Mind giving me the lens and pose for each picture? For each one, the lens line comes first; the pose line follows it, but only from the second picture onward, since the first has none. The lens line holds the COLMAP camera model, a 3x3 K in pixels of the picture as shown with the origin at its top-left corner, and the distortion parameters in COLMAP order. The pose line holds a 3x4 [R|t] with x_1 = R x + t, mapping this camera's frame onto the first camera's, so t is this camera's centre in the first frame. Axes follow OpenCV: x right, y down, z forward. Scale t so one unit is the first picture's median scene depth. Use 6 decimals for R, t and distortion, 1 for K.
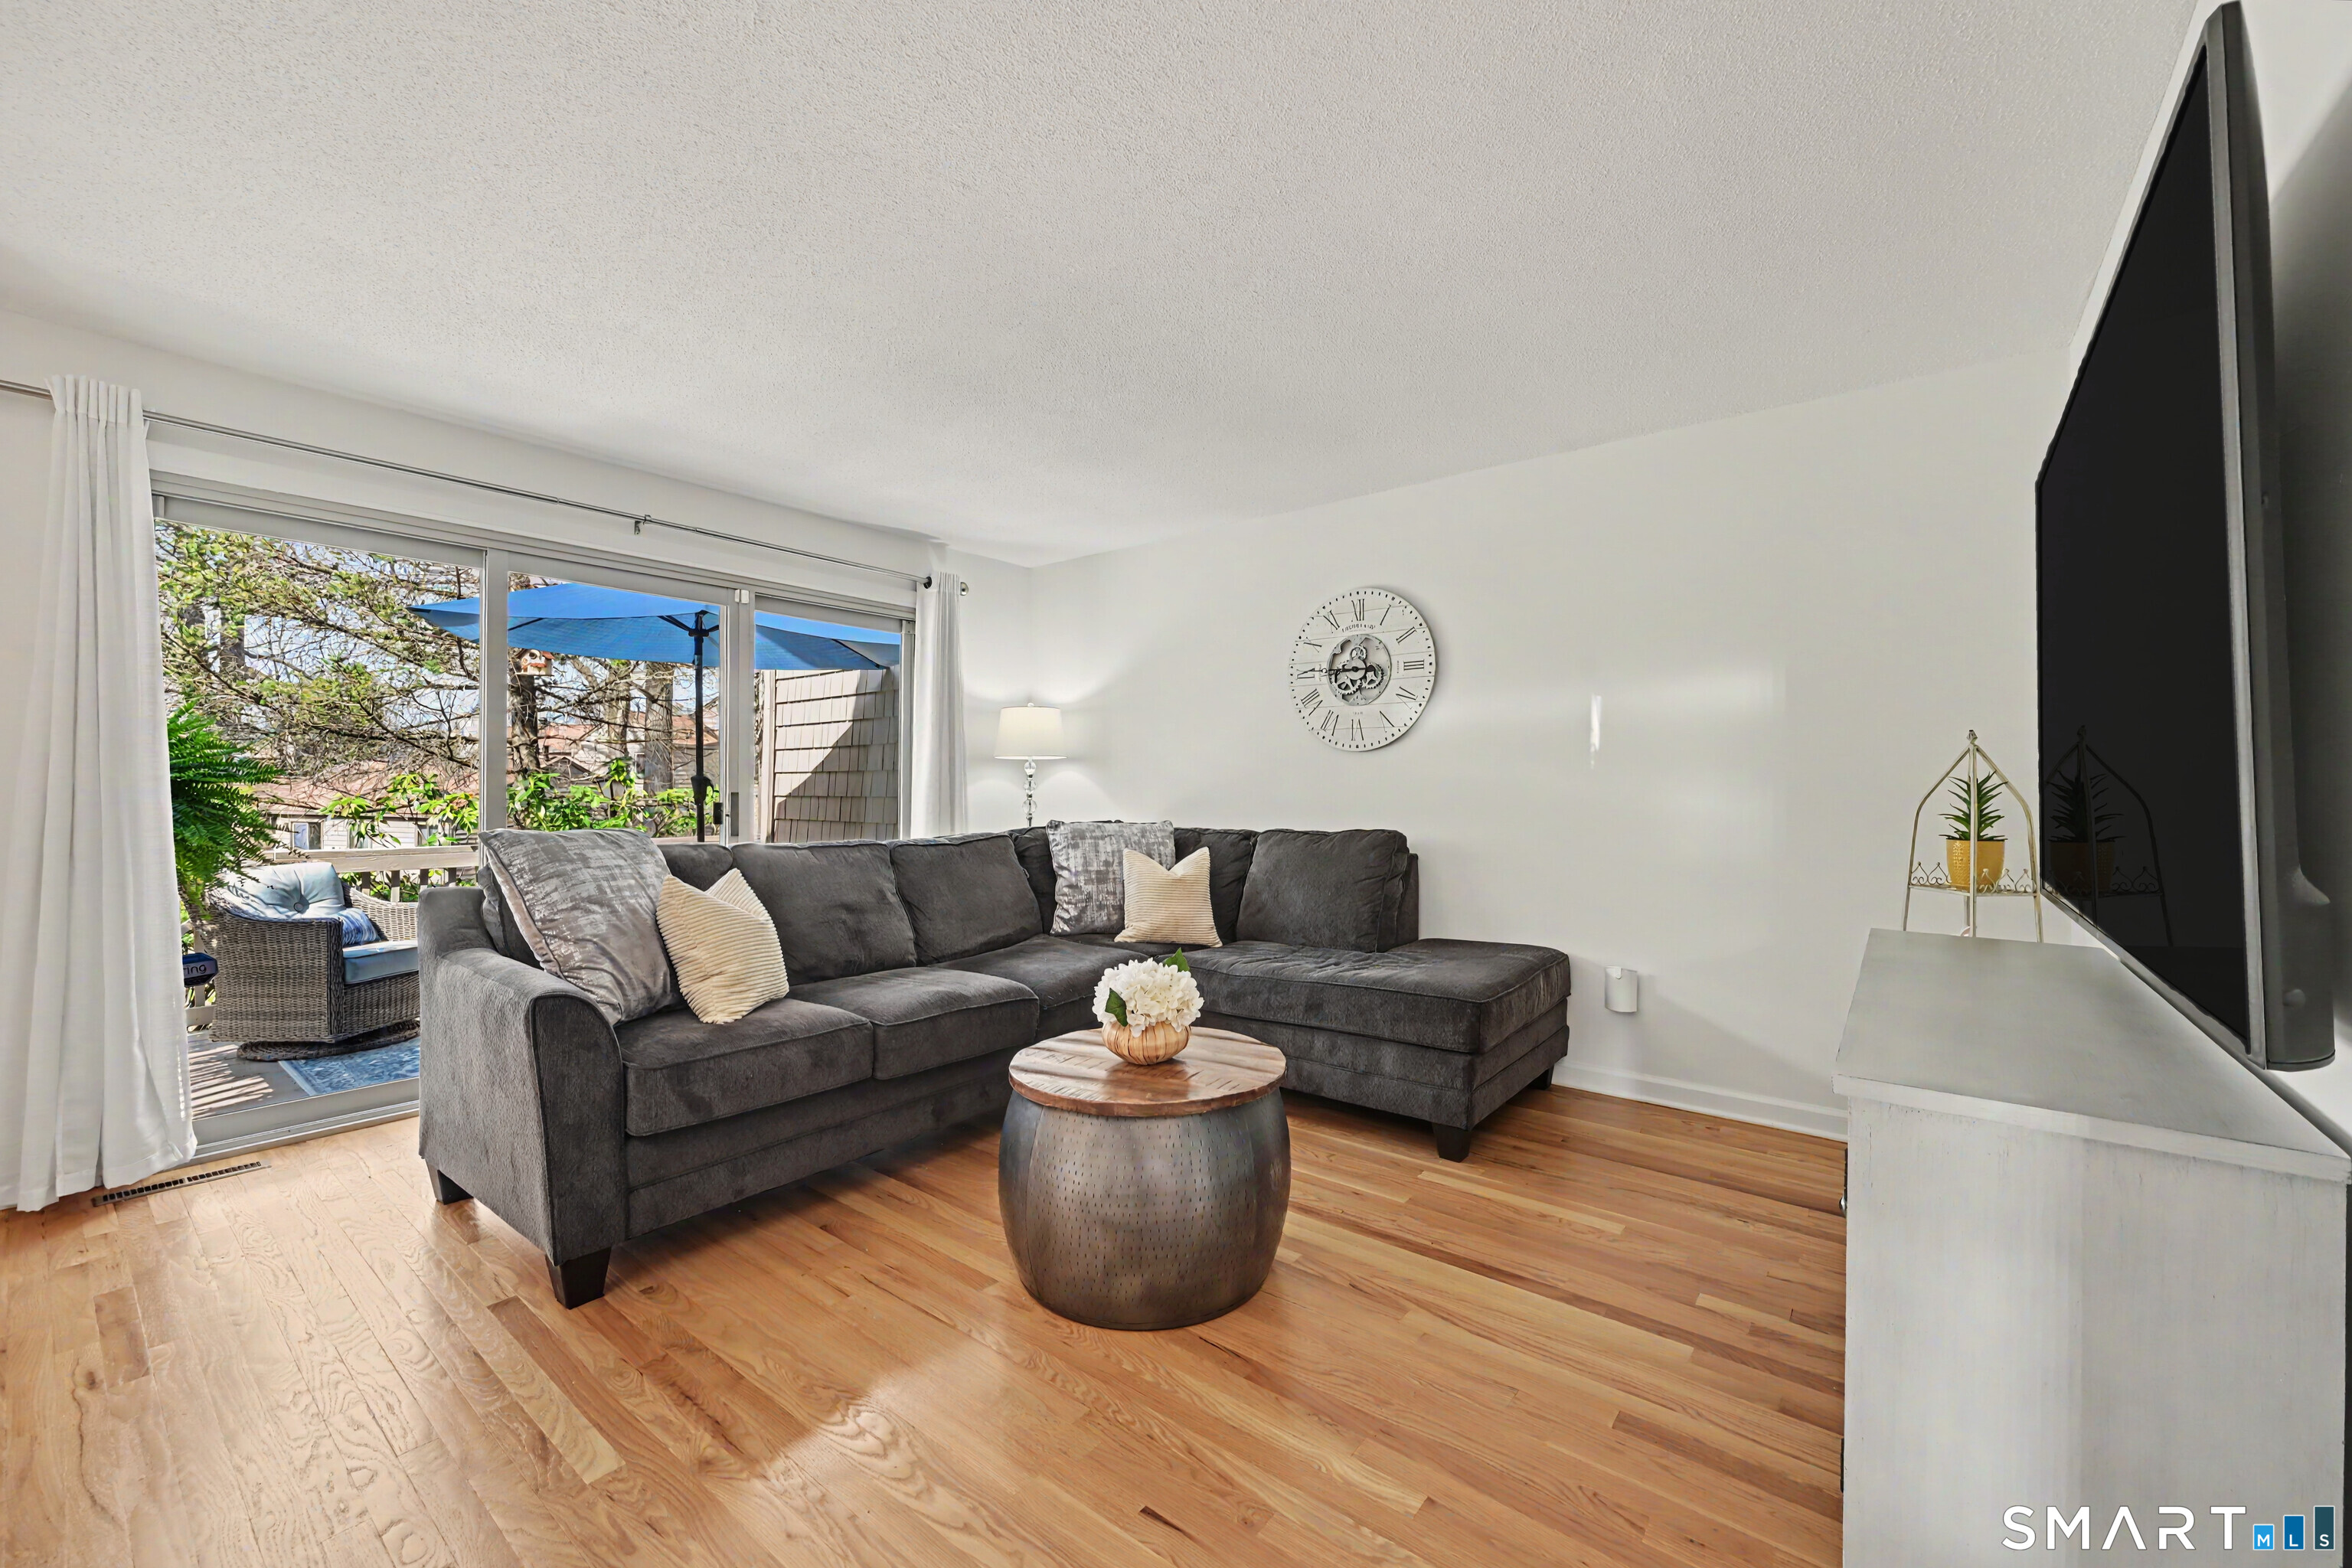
lens RADIAL K [[932.0, 0, 1179.7], [0, 932.0, 797.0], [0, 0, 1]] dist [-0.000510, -0.000124]
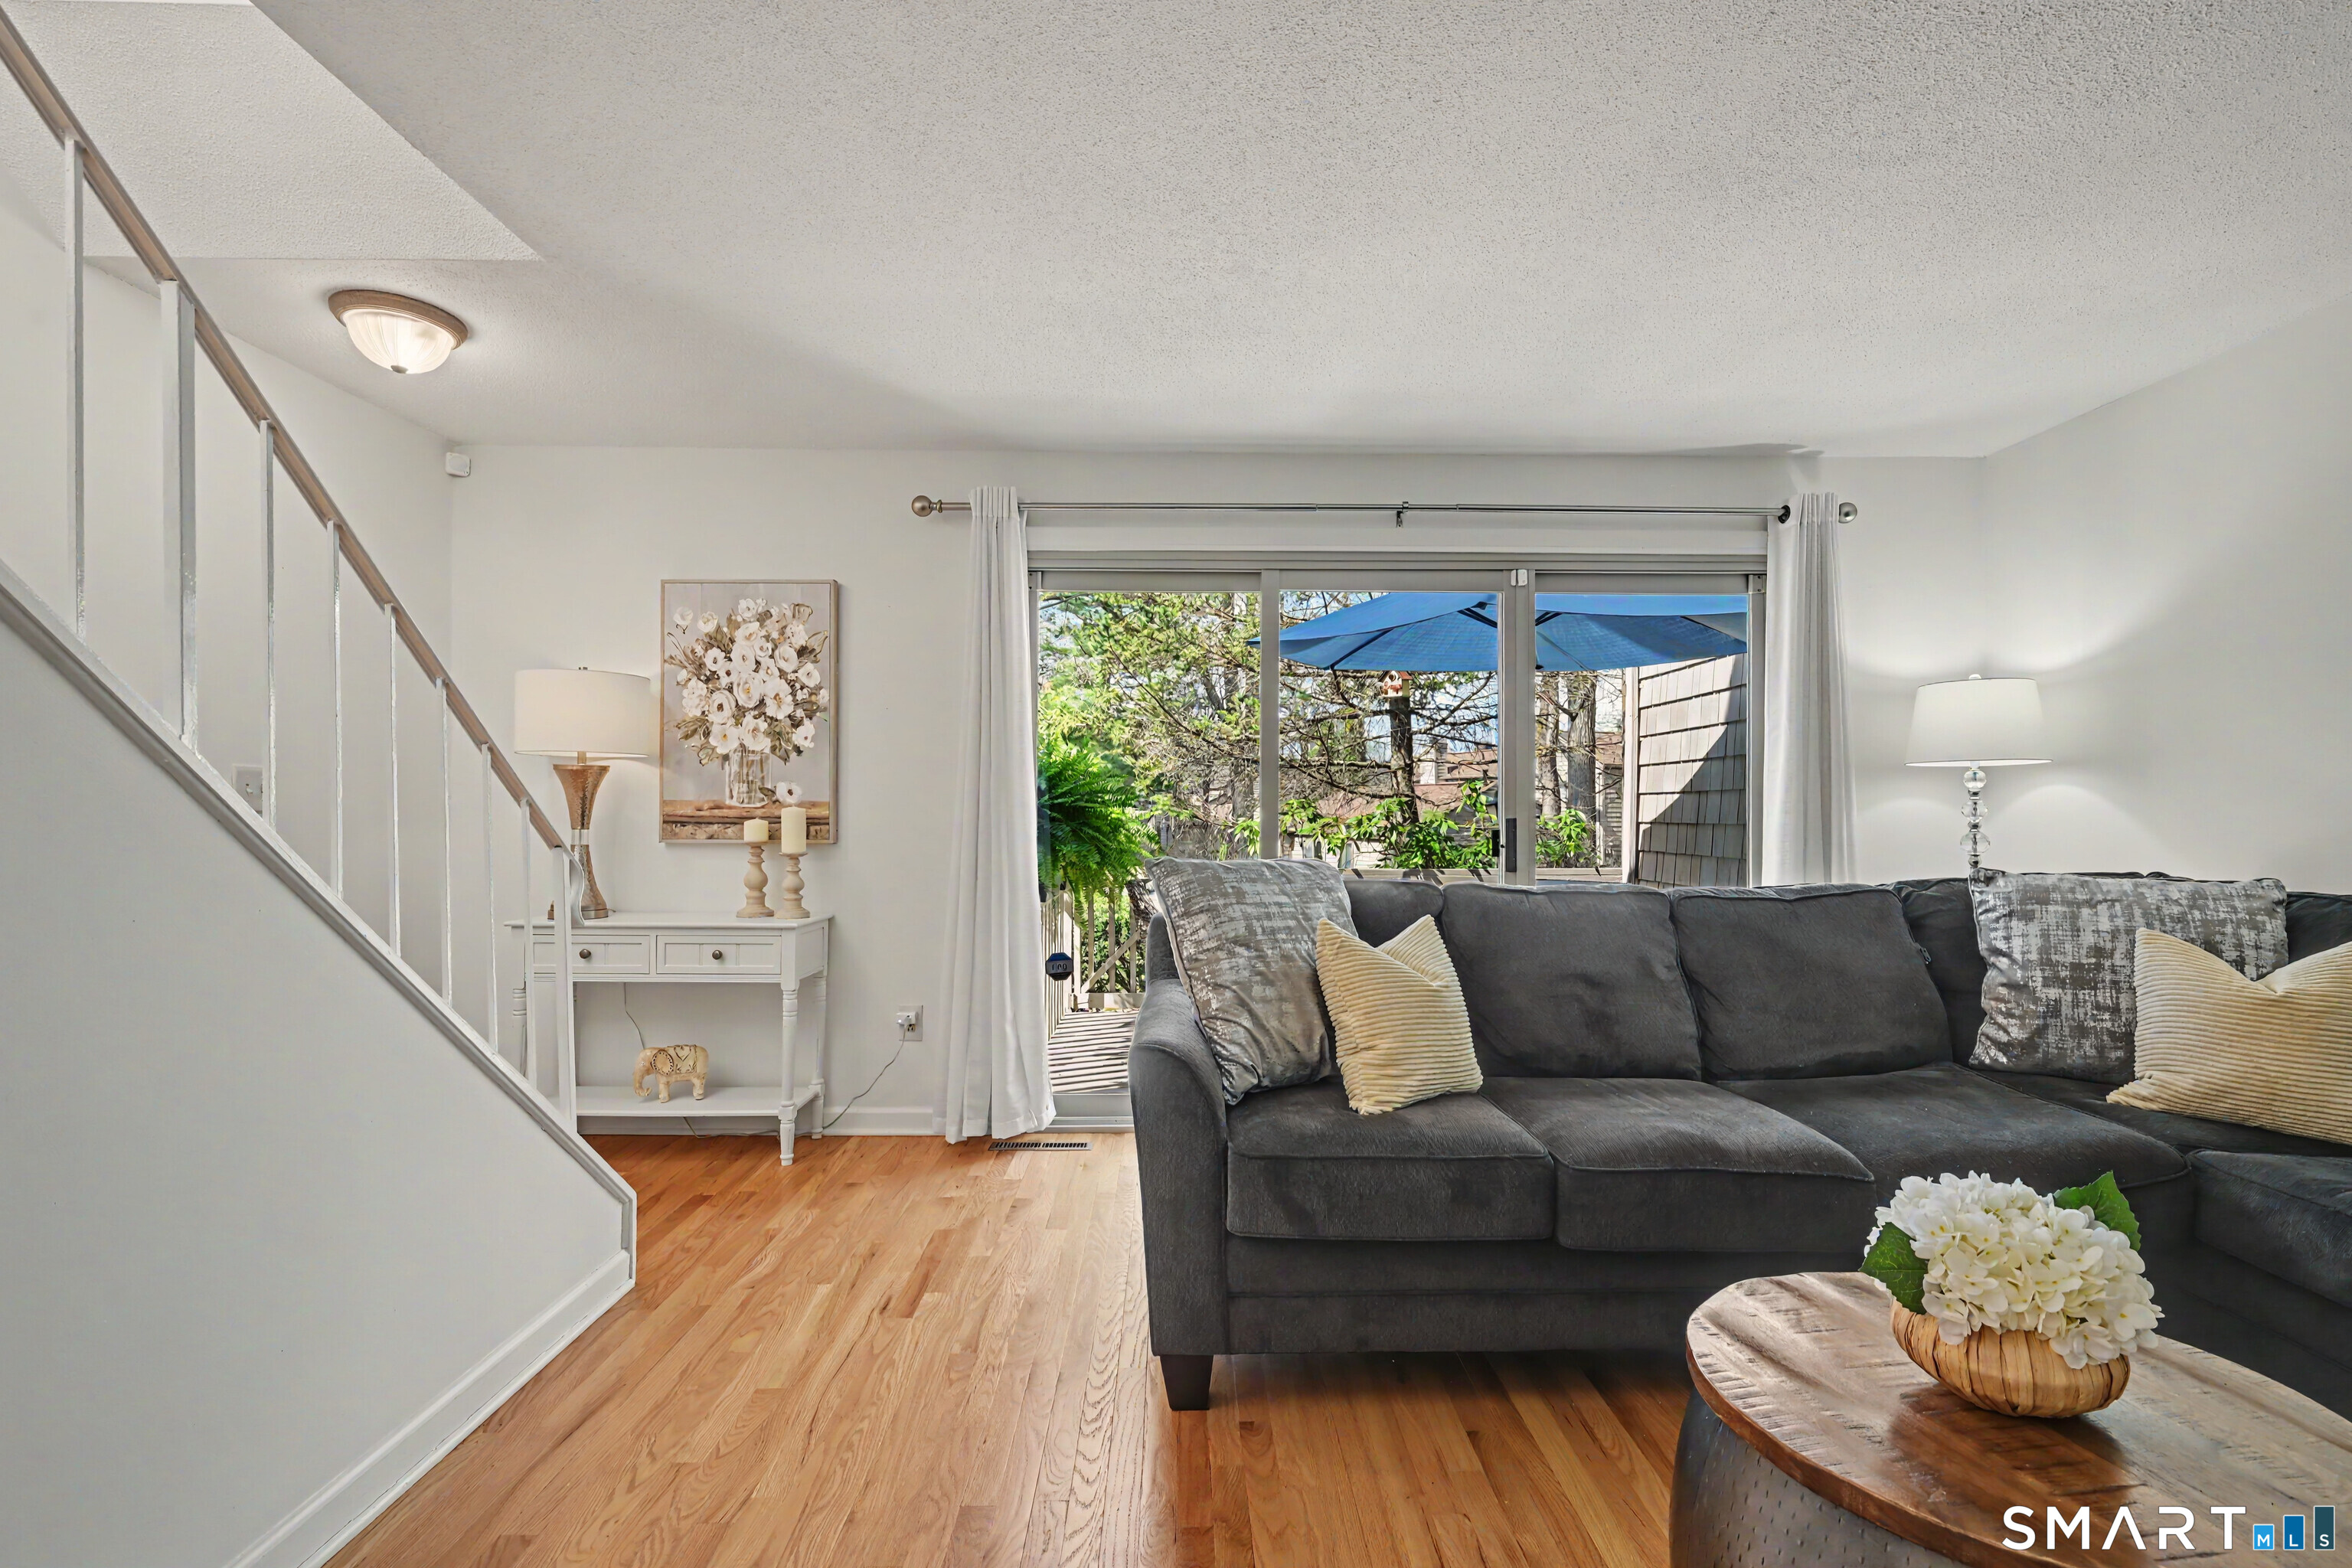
lens RADIAL K [[1072.0, 0, 1180.9], [0, 1072.0, 799.8], [0, 0, 1]] dist [0.001731, -0.000068]
pose [[0.633641, -0.008176, -0.773584, 0.084300], [-0.008061, 0.999820, -0.017169, -0.003305], [0.773585, 0.017115, 0.633461, 0.229913]]
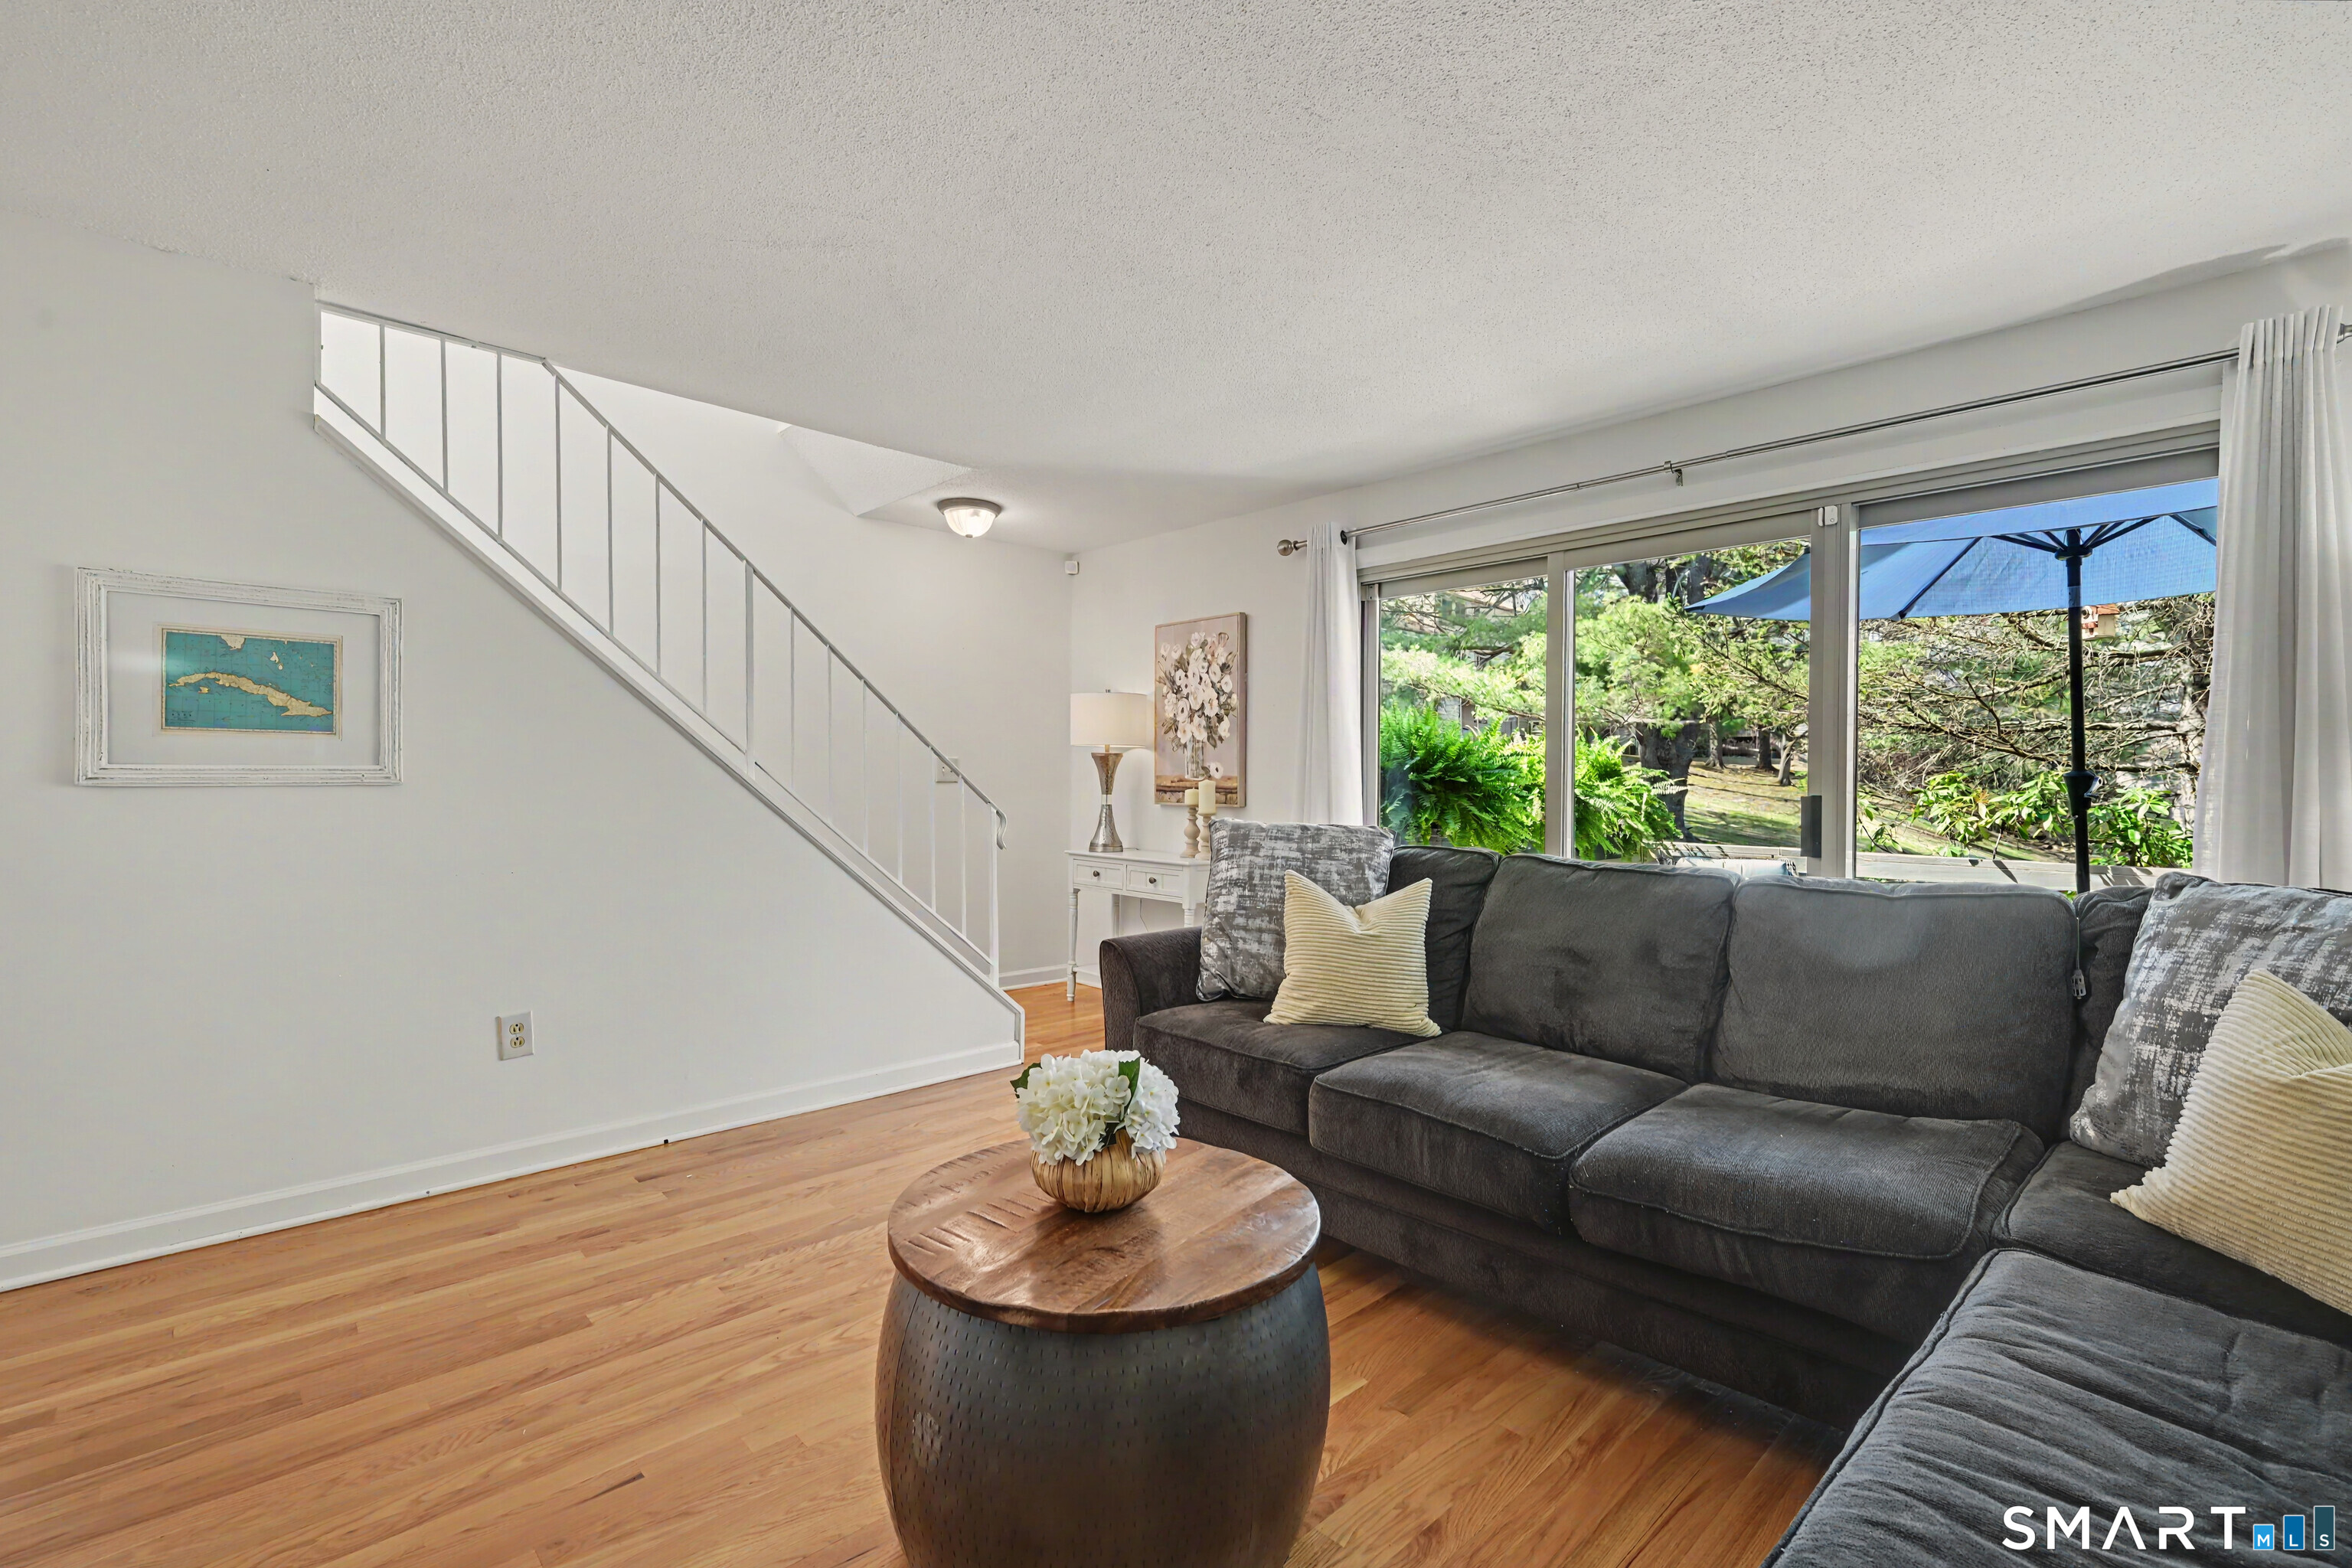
lens RADIAL K [[1040.0, 0, 1176.0], [0, 1040.0, 784.0], [0, 0, 1]] dist [-0.000340, -0.000159]
pose [[-0.137427, 0.001365, -0.990511, 0.472968], [-0.015797, 0.999869, 0.003569, -0.011061], [0.990386, 0.016137, -0.137387, 0.795054]]
